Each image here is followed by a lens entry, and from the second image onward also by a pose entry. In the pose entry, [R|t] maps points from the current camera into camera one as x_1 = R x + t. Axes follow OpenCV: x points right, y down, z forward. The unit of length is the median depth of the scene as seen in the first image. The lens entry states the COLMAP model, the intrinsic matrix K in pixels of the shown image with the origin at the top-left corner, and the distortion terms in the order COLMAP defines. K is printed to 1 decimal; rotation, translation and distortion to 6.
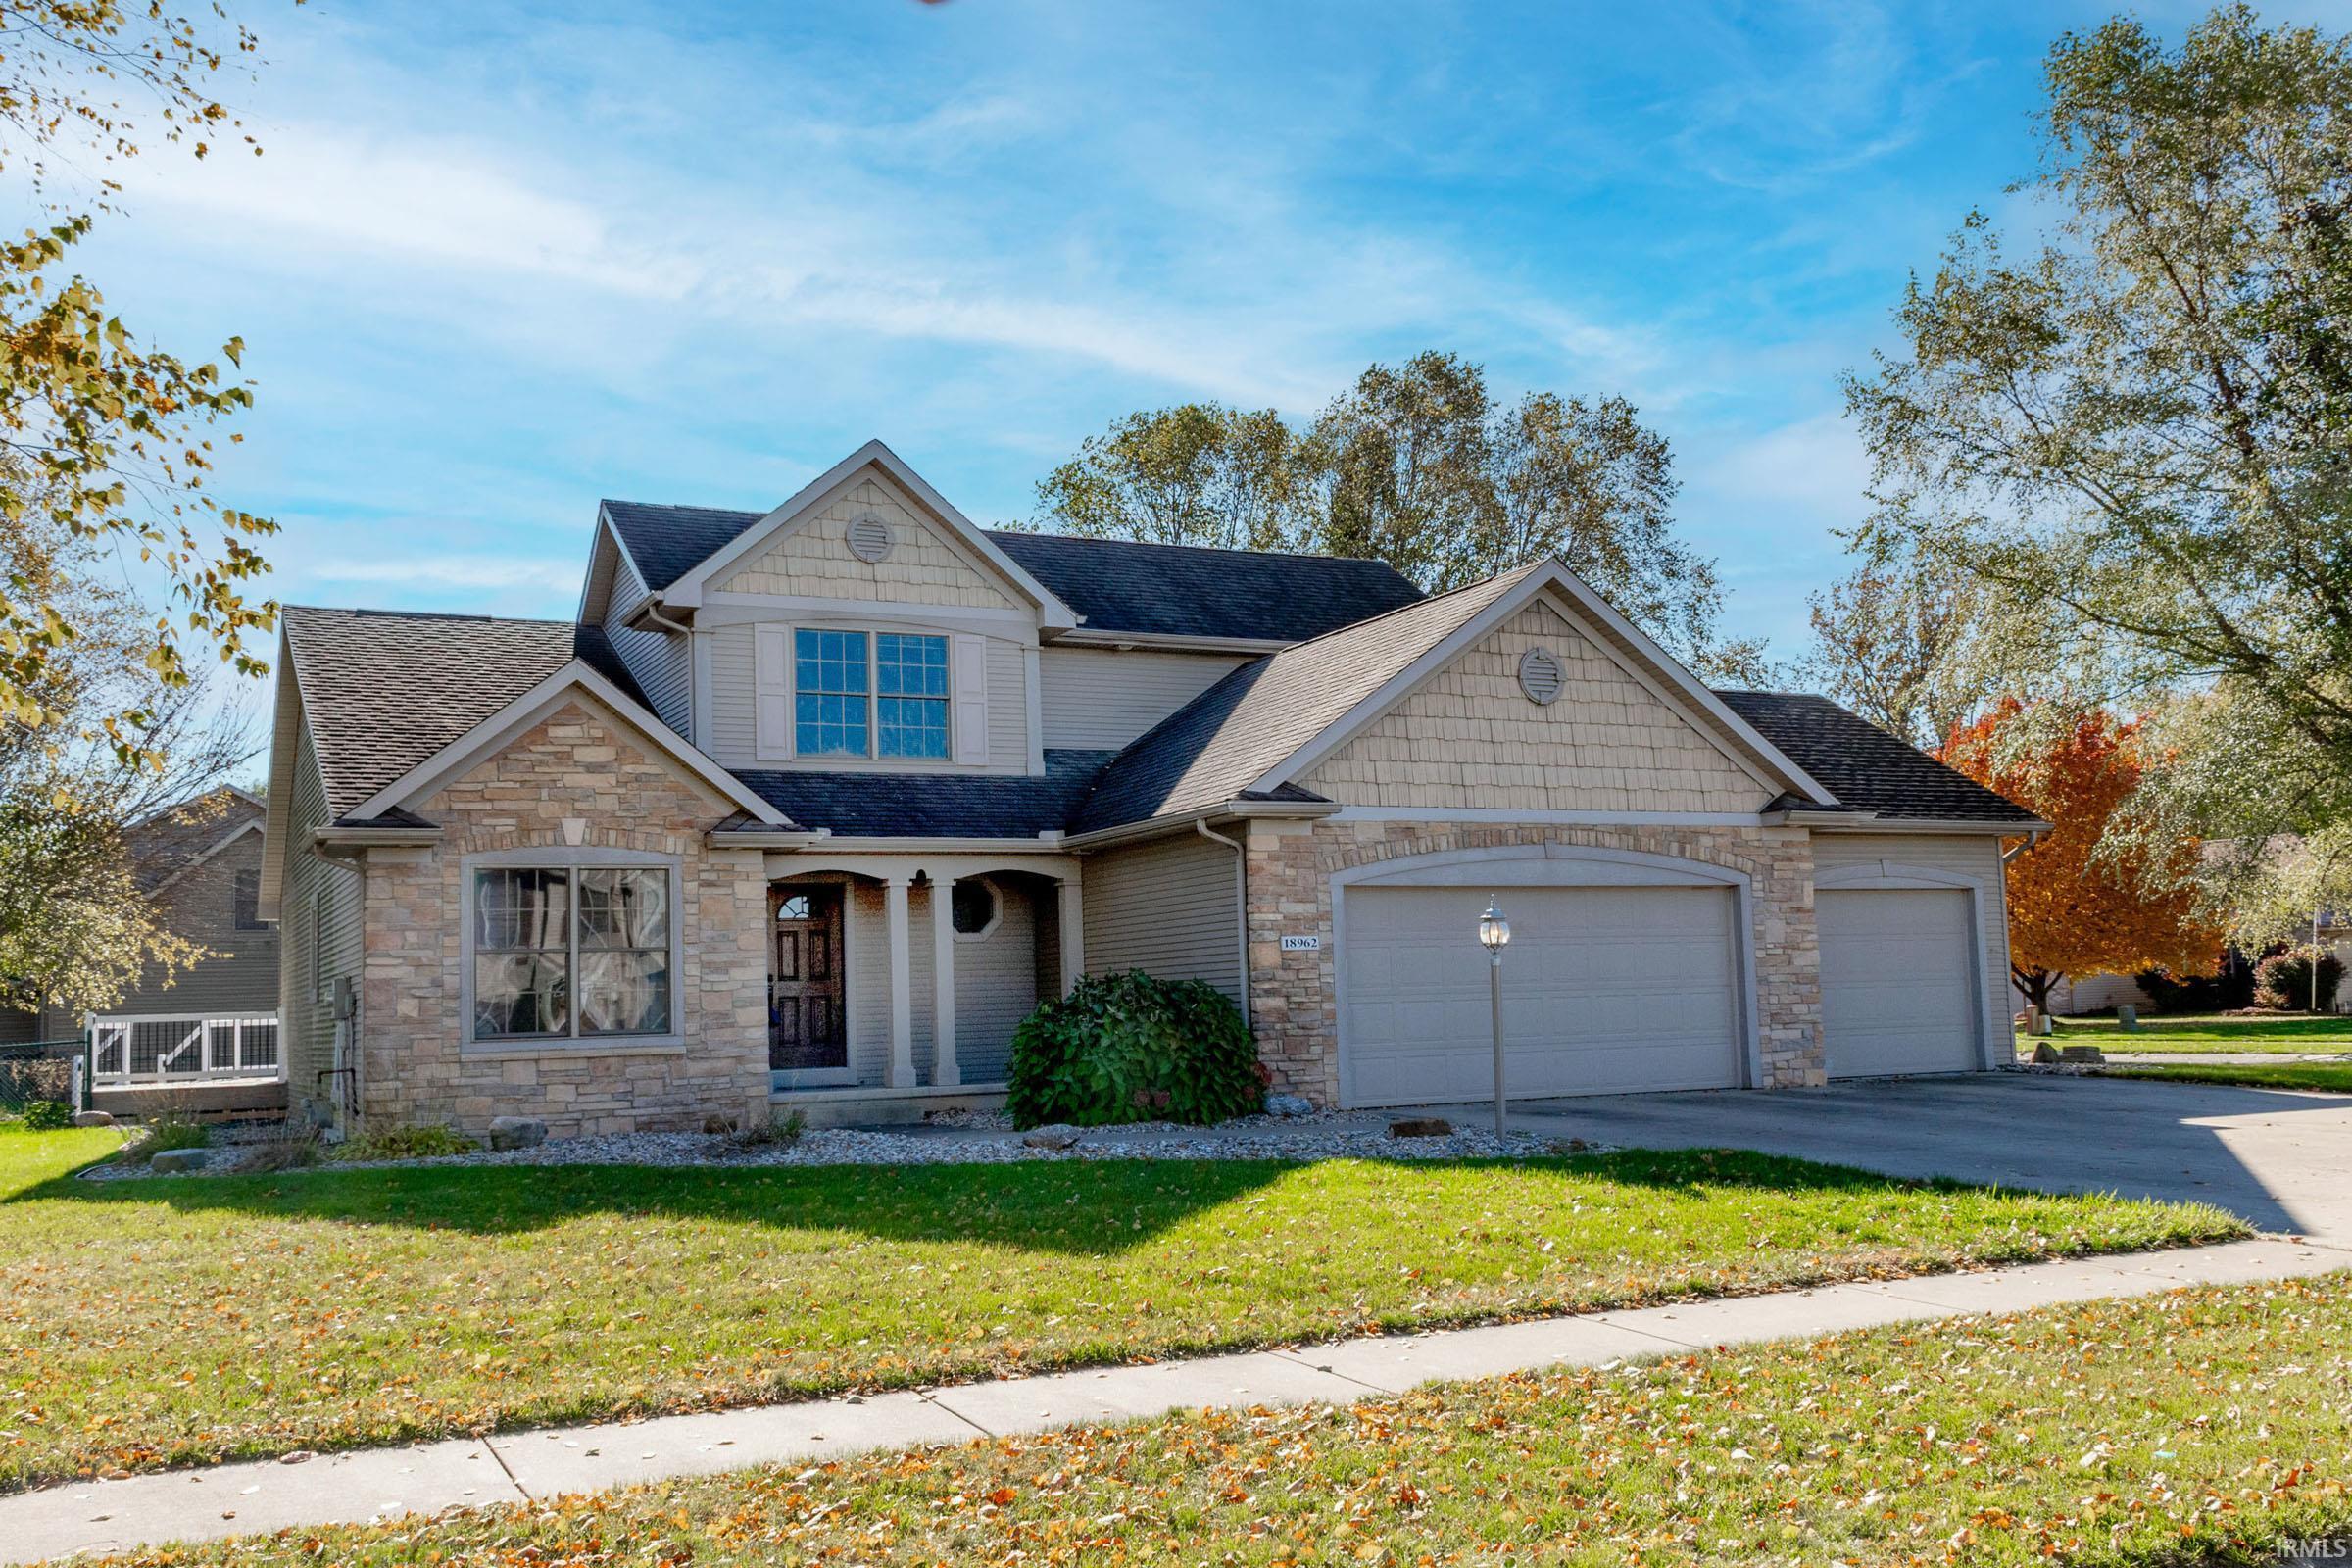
lens RADIAL K [[1993.6, 0, 1171.4], [0, 1993.6, 825.0], [0, 0, 1]] dist [0.032653, -0.002352]
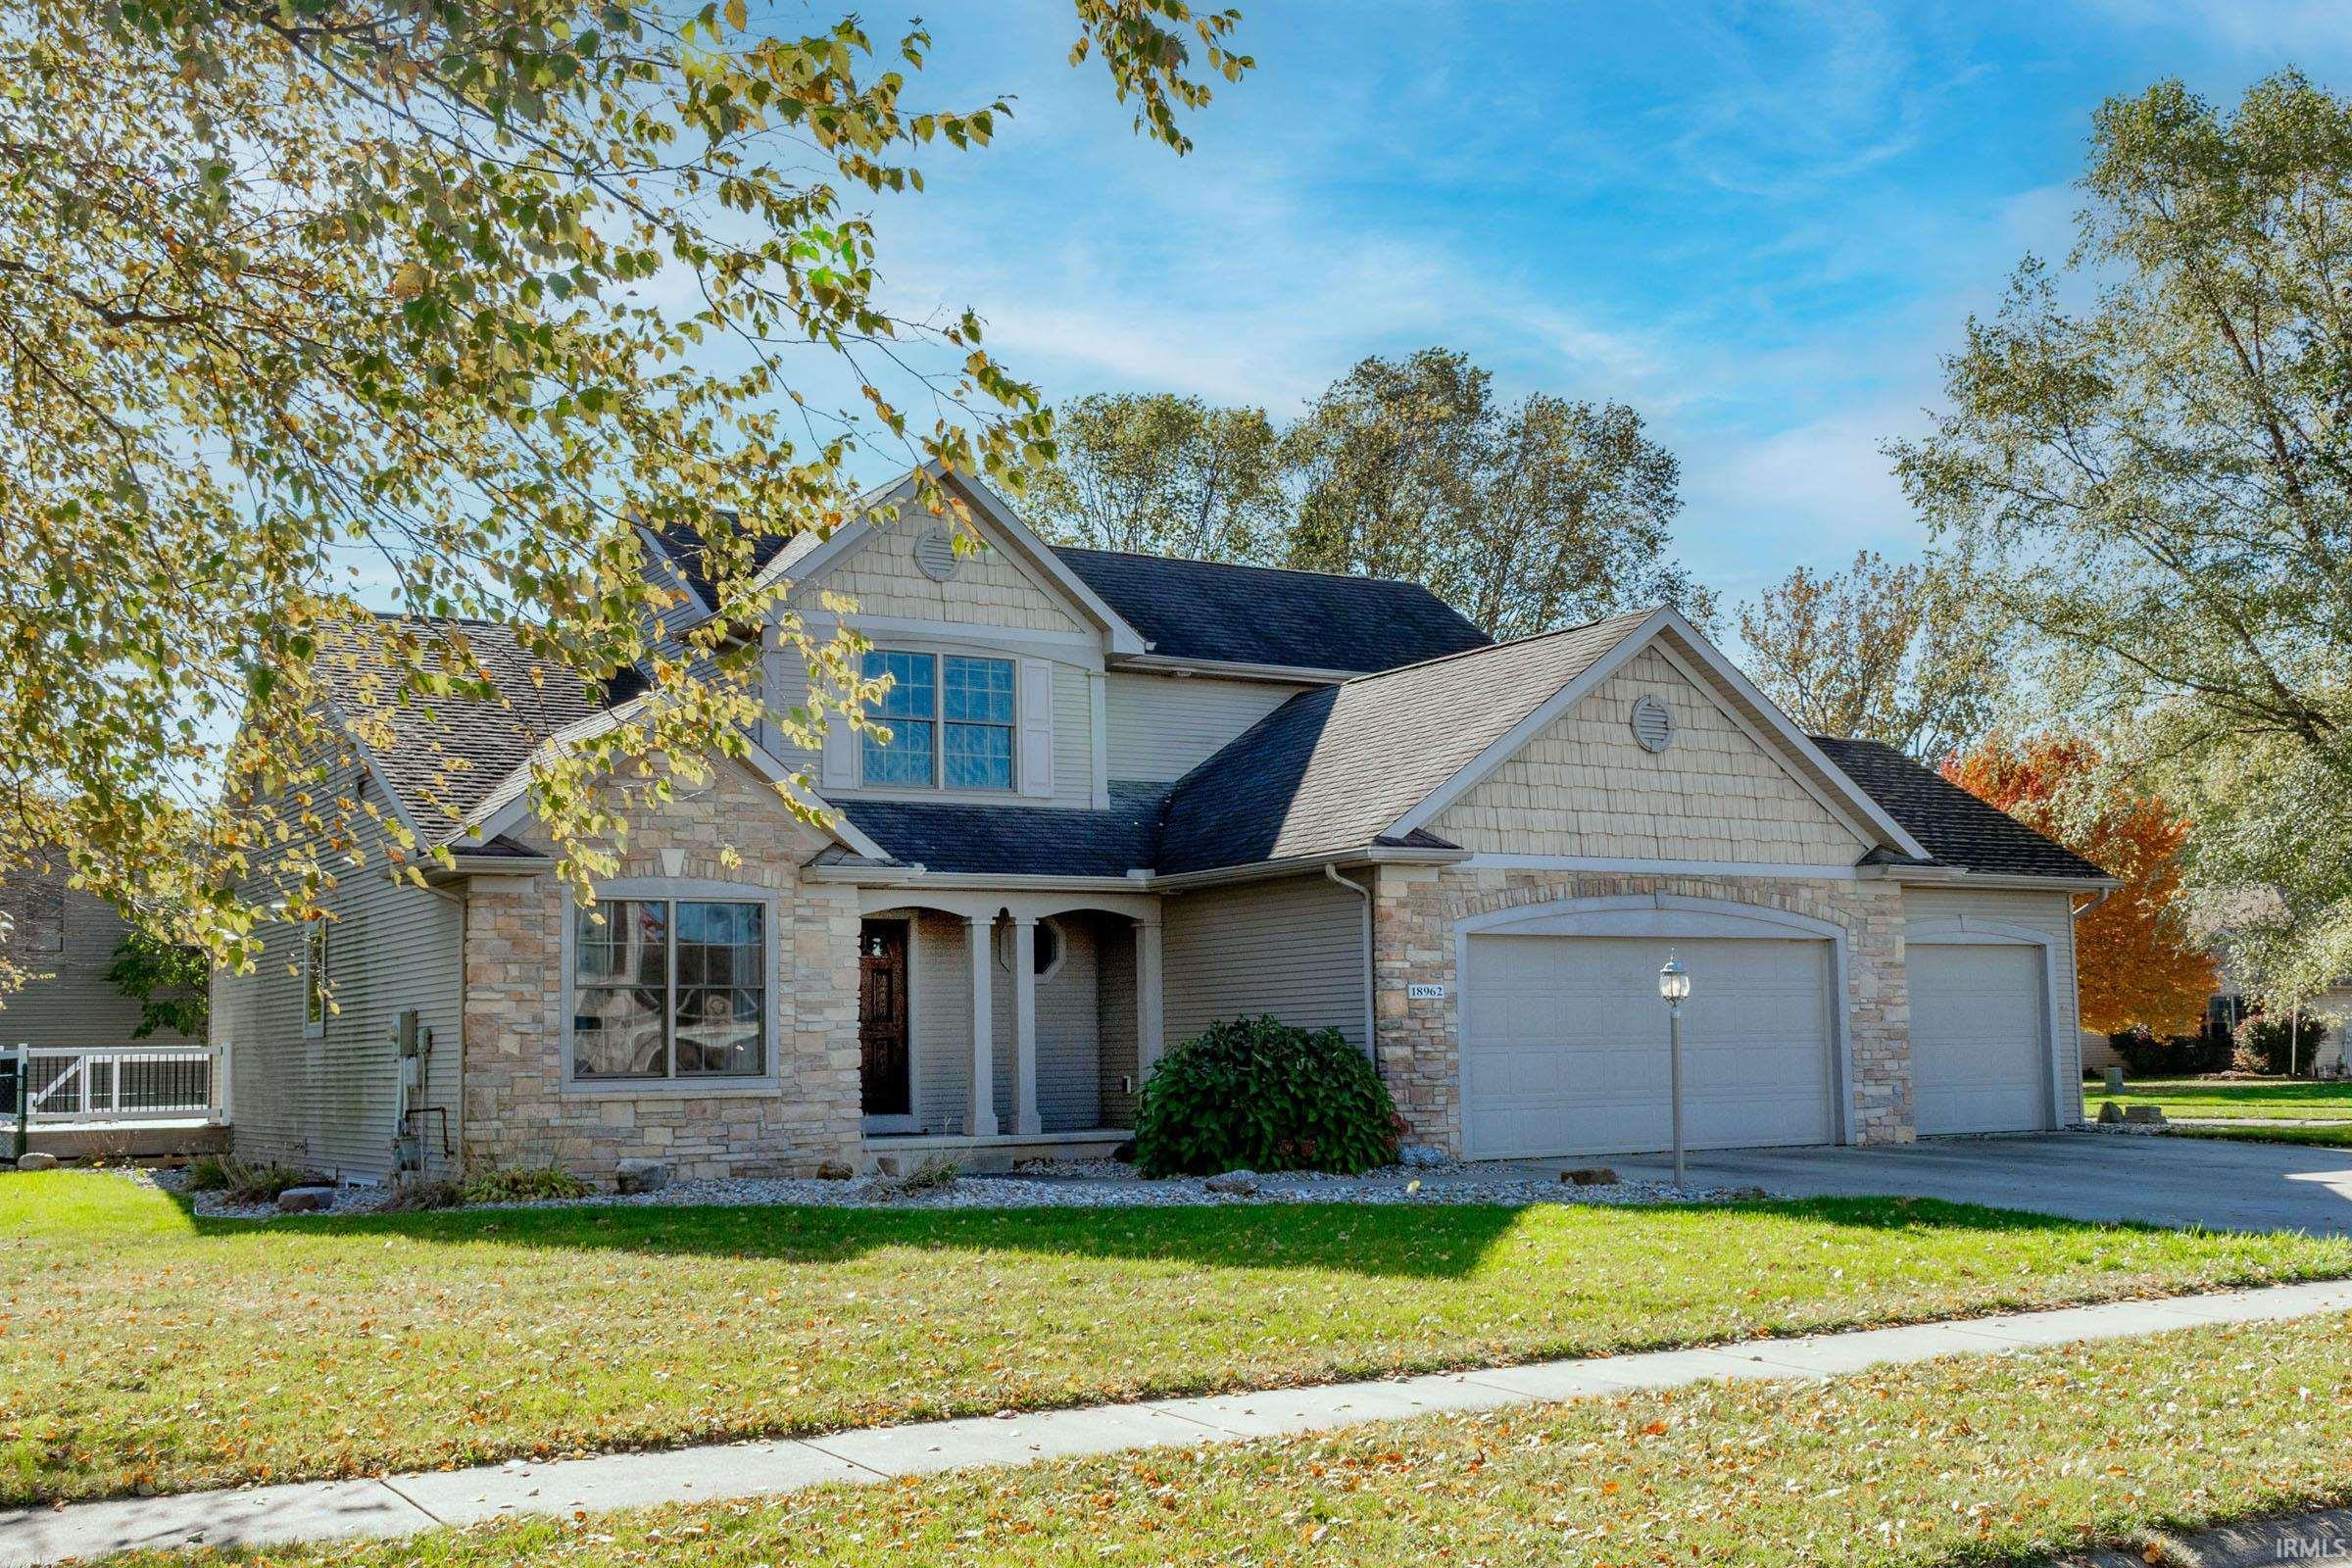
lens RADIAL K [[2370.7, 0, 1176.0], [0, 2370.7, 784.0], [0, 0, 1]] dist [-0.009798, 0.038690]
pose [[0.995482, 0.023739, 0.091935, -0.148804], [-0.021482, 0.999445, -0.025461, -0.009455], [-0.092488, 0.023371, 0.995439, -0.136817]]
